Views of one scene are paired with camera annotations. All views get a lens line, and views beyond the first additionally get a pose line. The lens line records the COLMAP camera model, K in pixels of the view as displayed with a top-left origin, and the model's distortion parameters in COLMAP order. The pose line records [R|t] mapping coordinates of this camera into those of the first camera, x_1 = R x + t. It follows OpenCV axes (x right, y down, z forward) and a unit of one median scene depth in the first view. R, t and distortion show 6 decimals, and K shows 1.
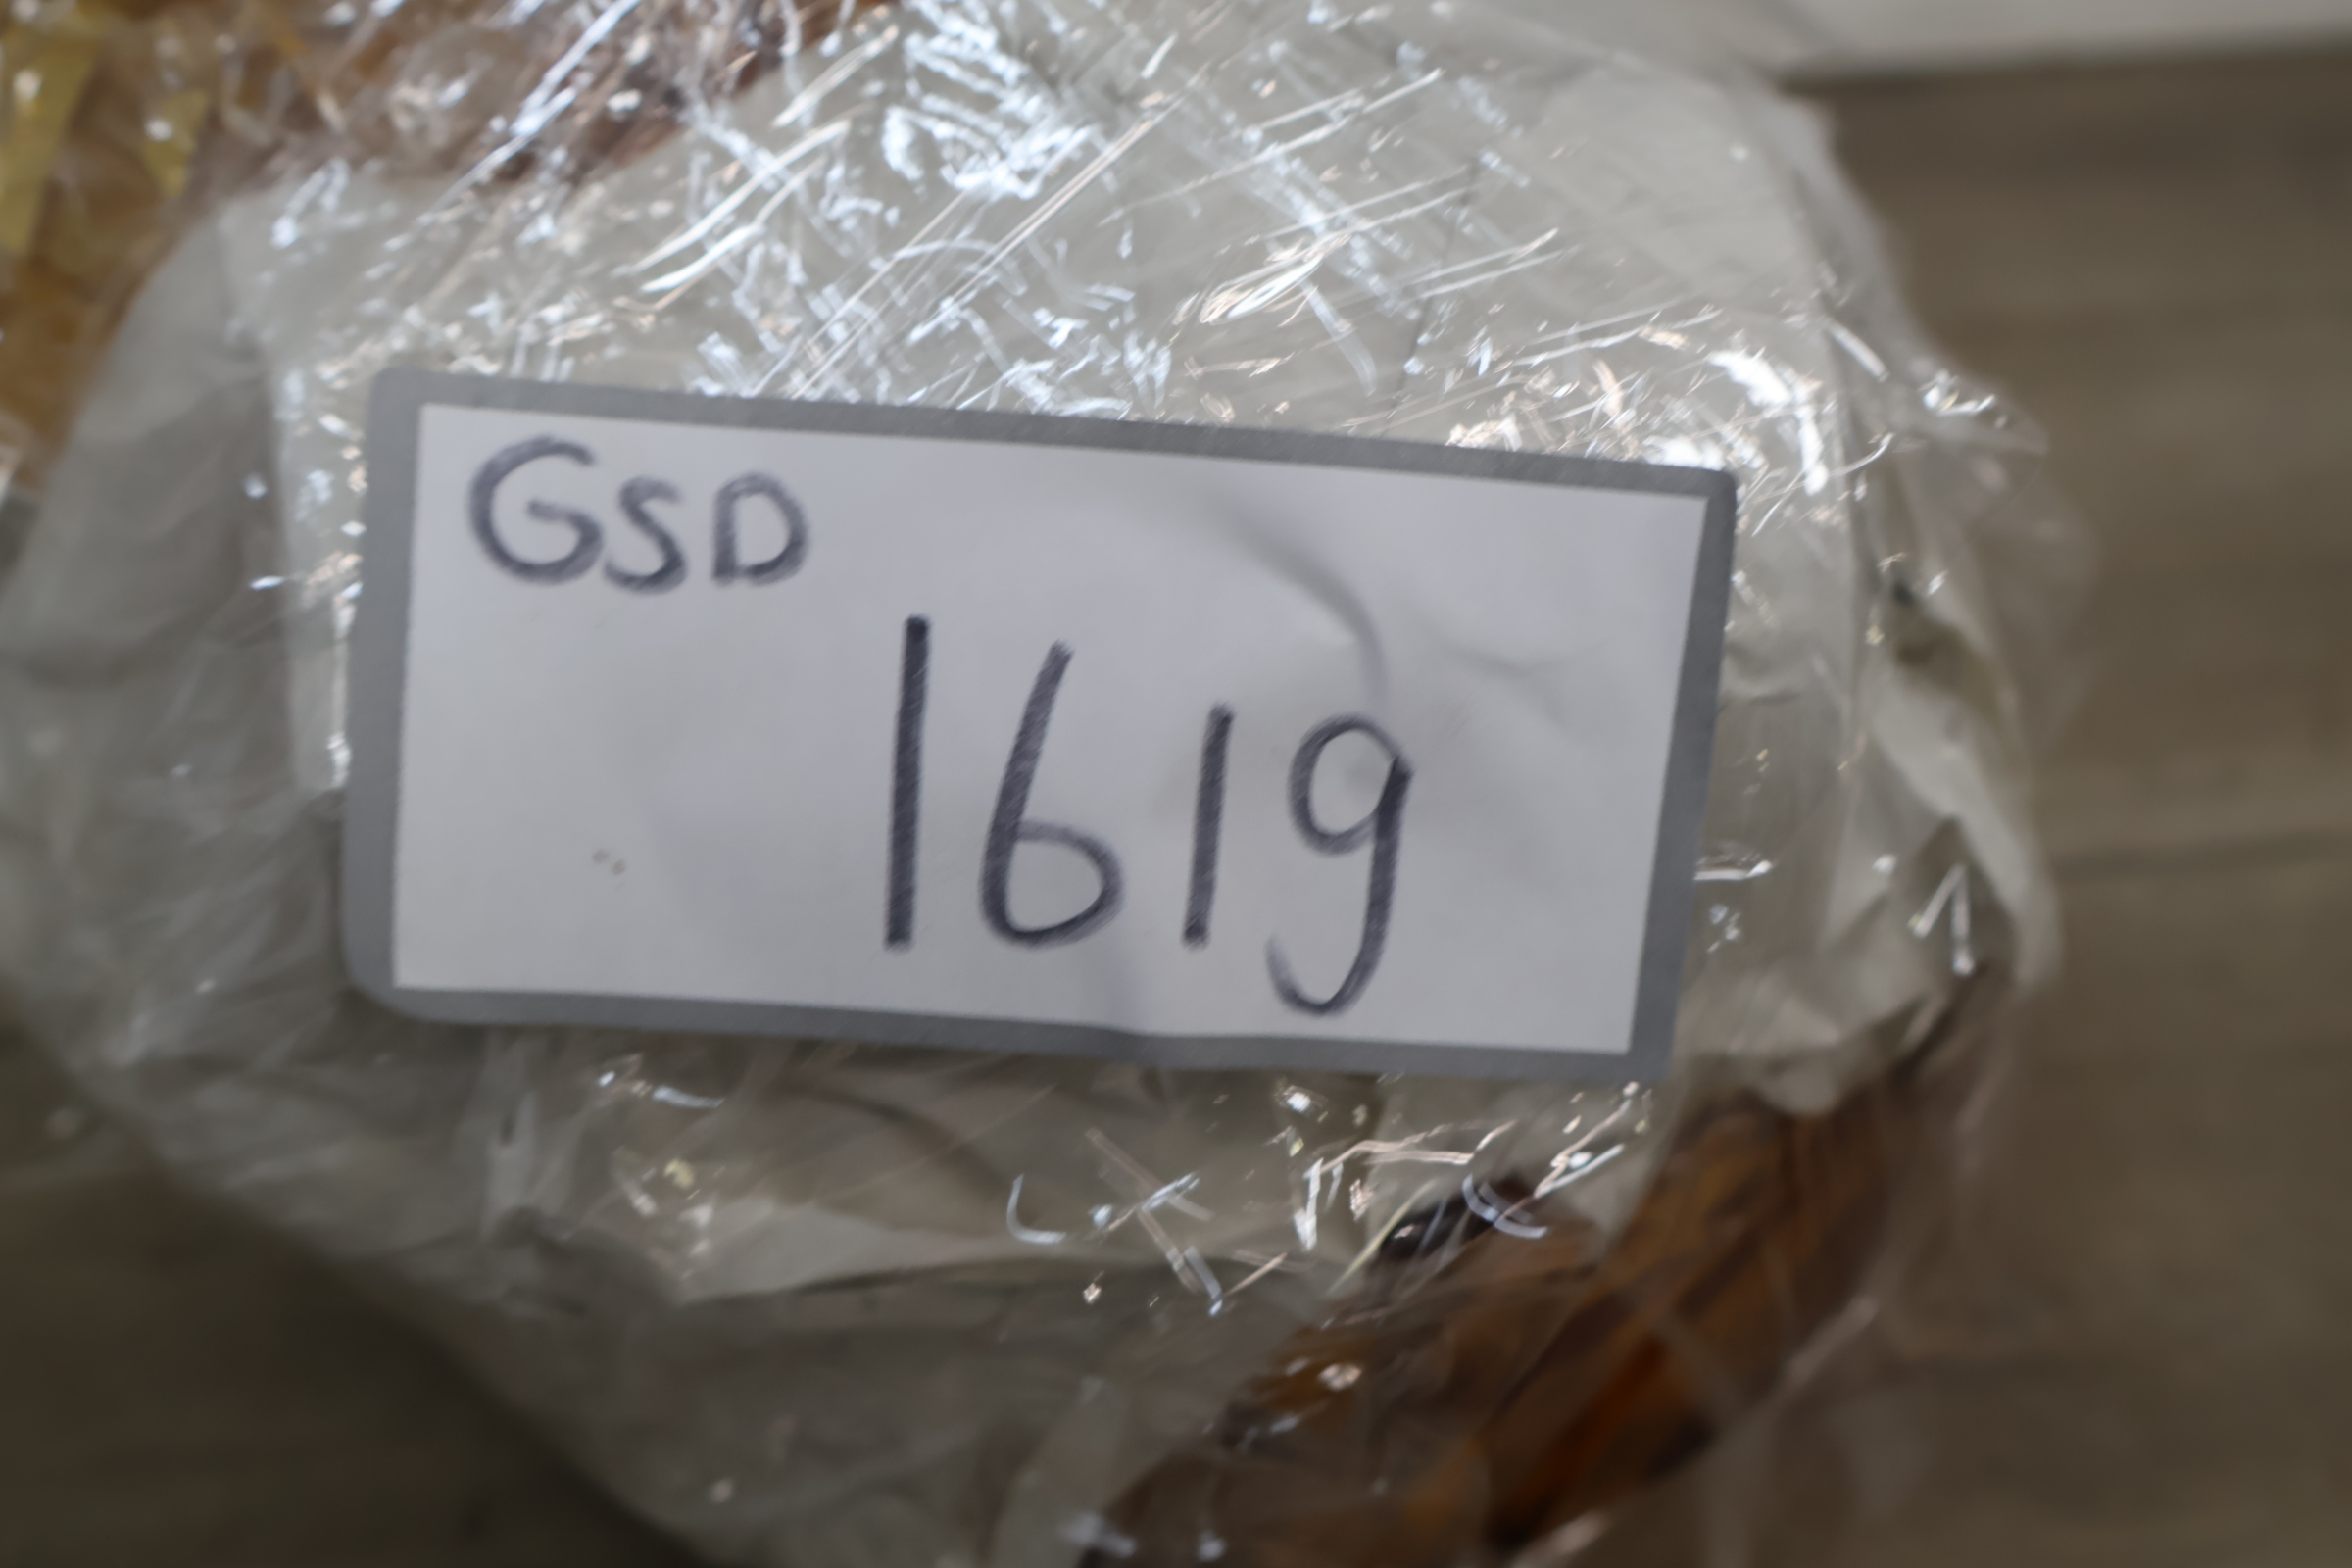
lens RADIAL K [[2377.3, 0, 1177.8], [0, 2377.3, 794.4], [0, 0, 1]] dist [0.001621, 0.000000]
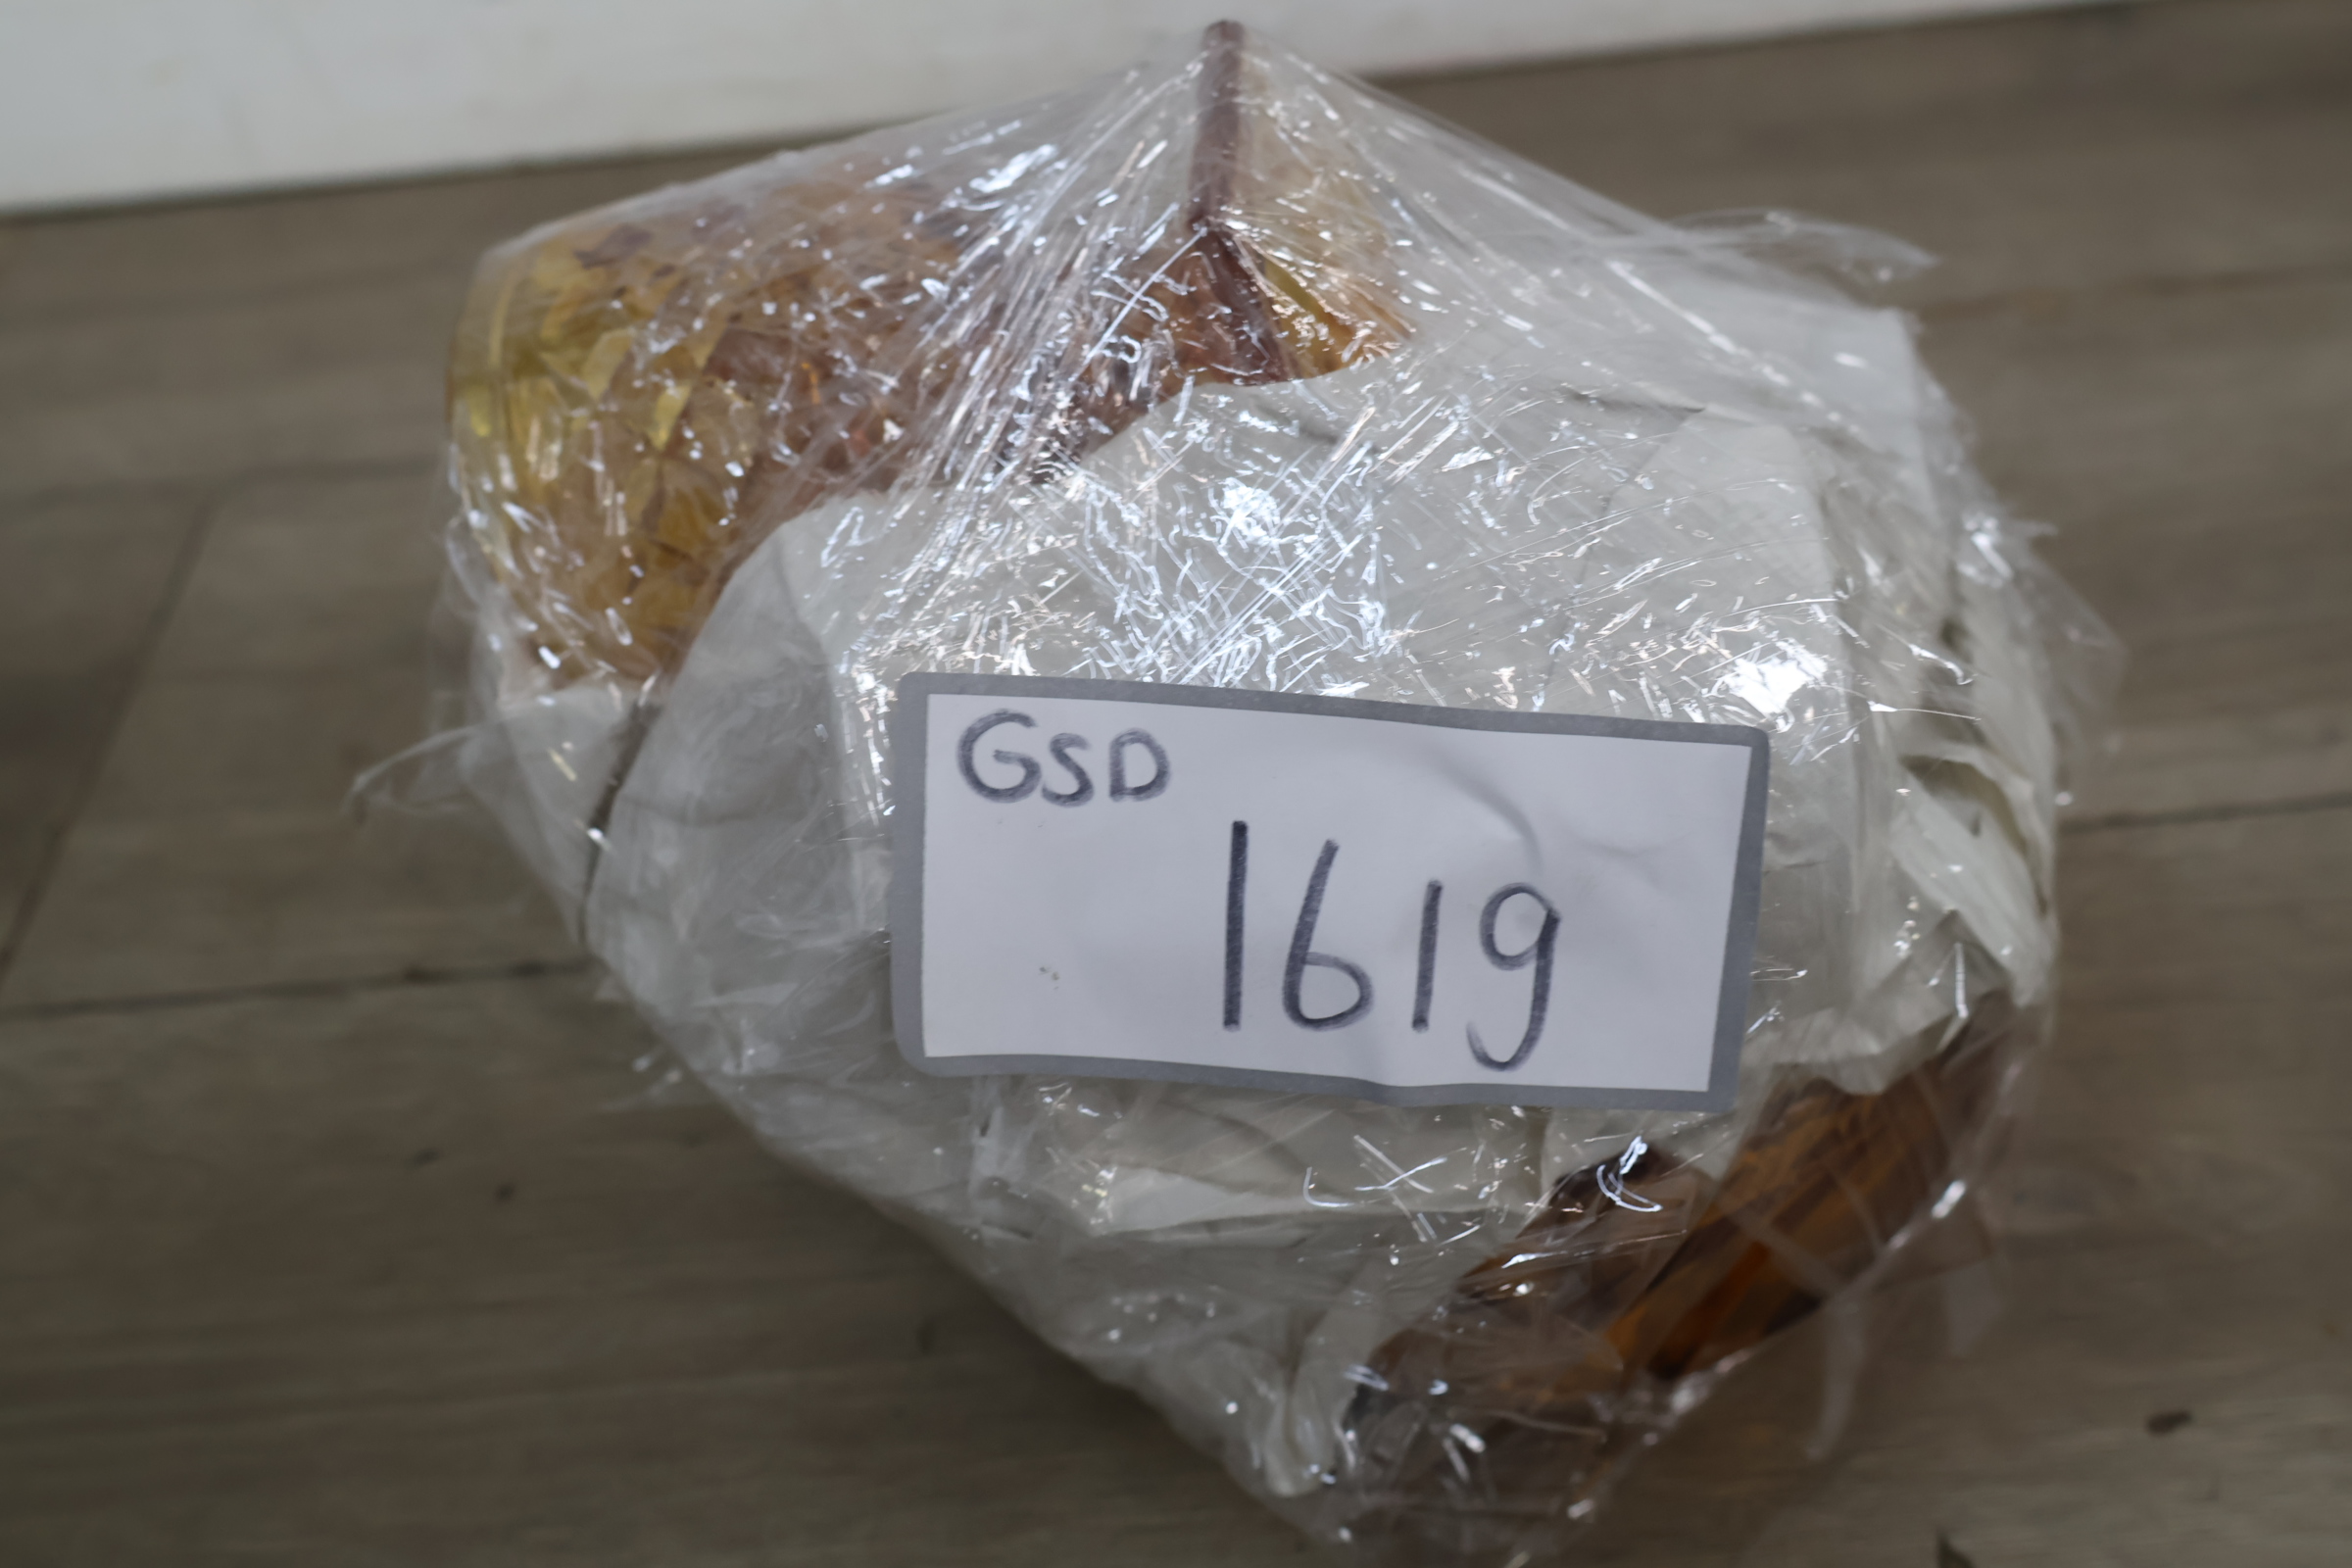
lens RADIAL K [[2377.3, 0, 1178.0], [0, 2377.3, 775.6], [0, 0, 1]] dist [0.001621, 0.000000]
pose [[0.992497, -0.009692, -0.121886, 0.040821], [0.021571, 0.995097, 0.096524, -0.253471], [0.120353, -0.098429, 0.987840, -0.543893]]
